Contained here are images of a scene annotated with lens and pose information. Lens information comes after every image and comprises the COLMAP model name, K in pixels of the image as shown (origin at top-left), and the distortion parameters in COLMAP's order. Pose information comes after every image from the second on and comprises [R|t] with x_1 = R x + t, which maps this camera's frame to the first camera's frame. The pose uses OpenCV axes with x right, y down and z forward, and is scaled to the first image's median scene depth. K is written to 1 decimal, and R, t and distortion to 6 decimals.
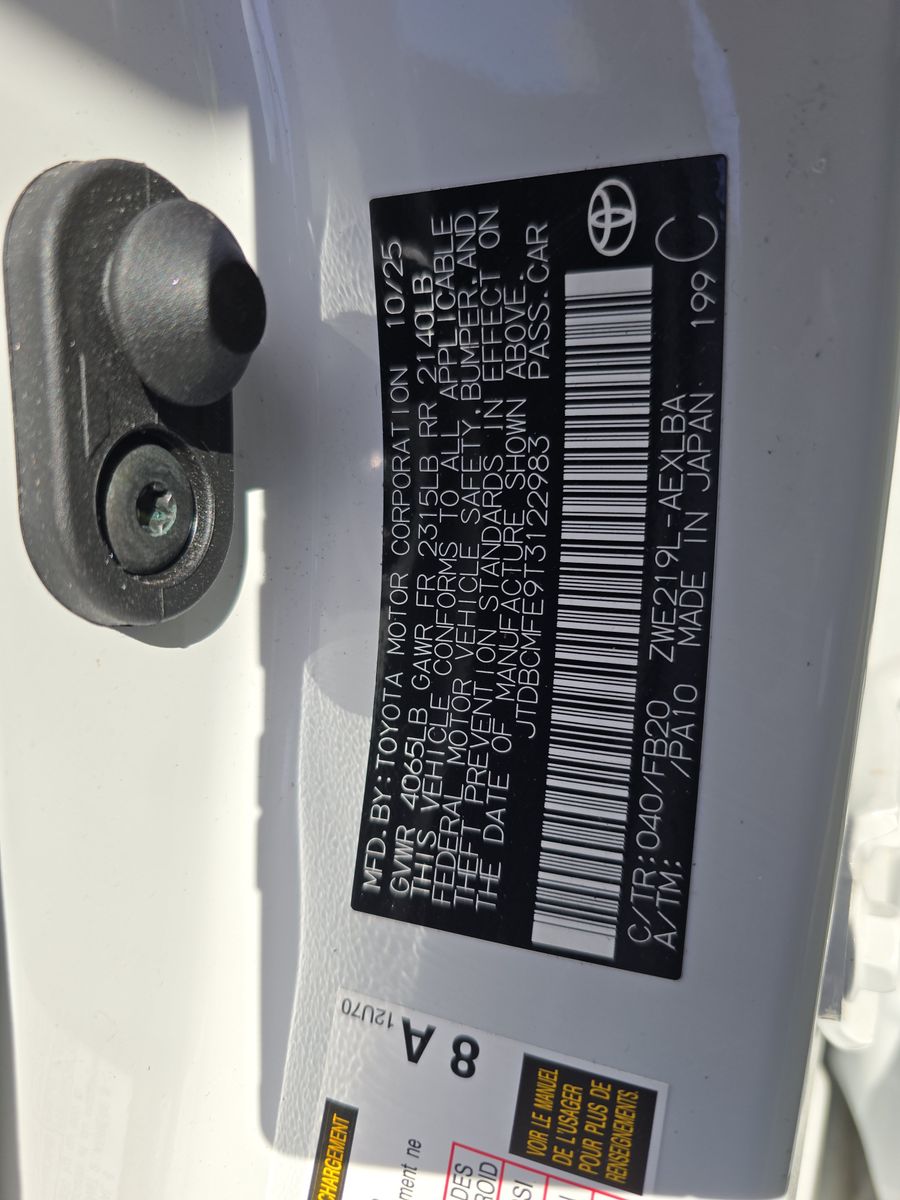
lens RADIAL K [[806.0, 0, 450.0], [0, 806.0, 600.0], [0, 0, 1]] dist [0.050159, -0.047942]
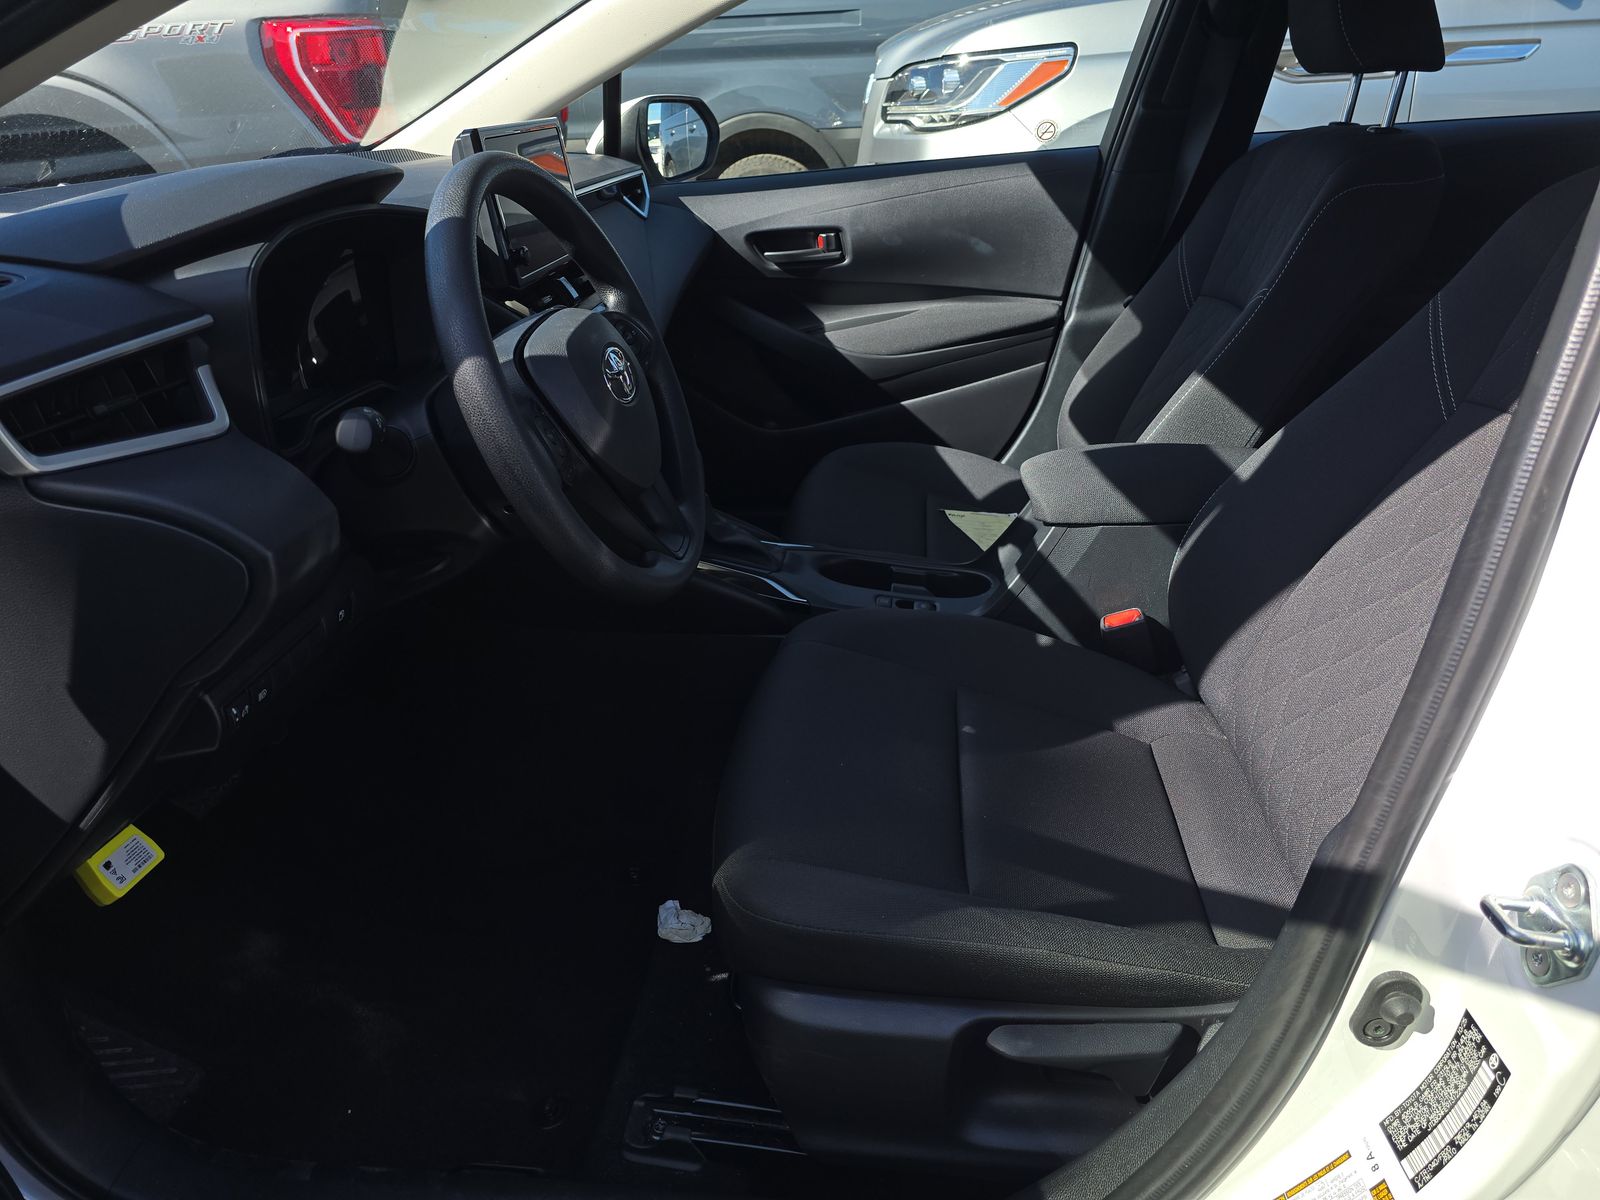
lens RADIAL K [[1074.7, 0, 800.0], [0, 1074.7, 600.0], [0, 0, 1]] dist [0.050159, -0.047942]
pose [[0.325458, 0.474129, -0.818094, 2.357468], [-0.386864, 0.856239, 0.342332, -2.859109], [0.862794, 0.205076, 0.462094, -4.997531]]
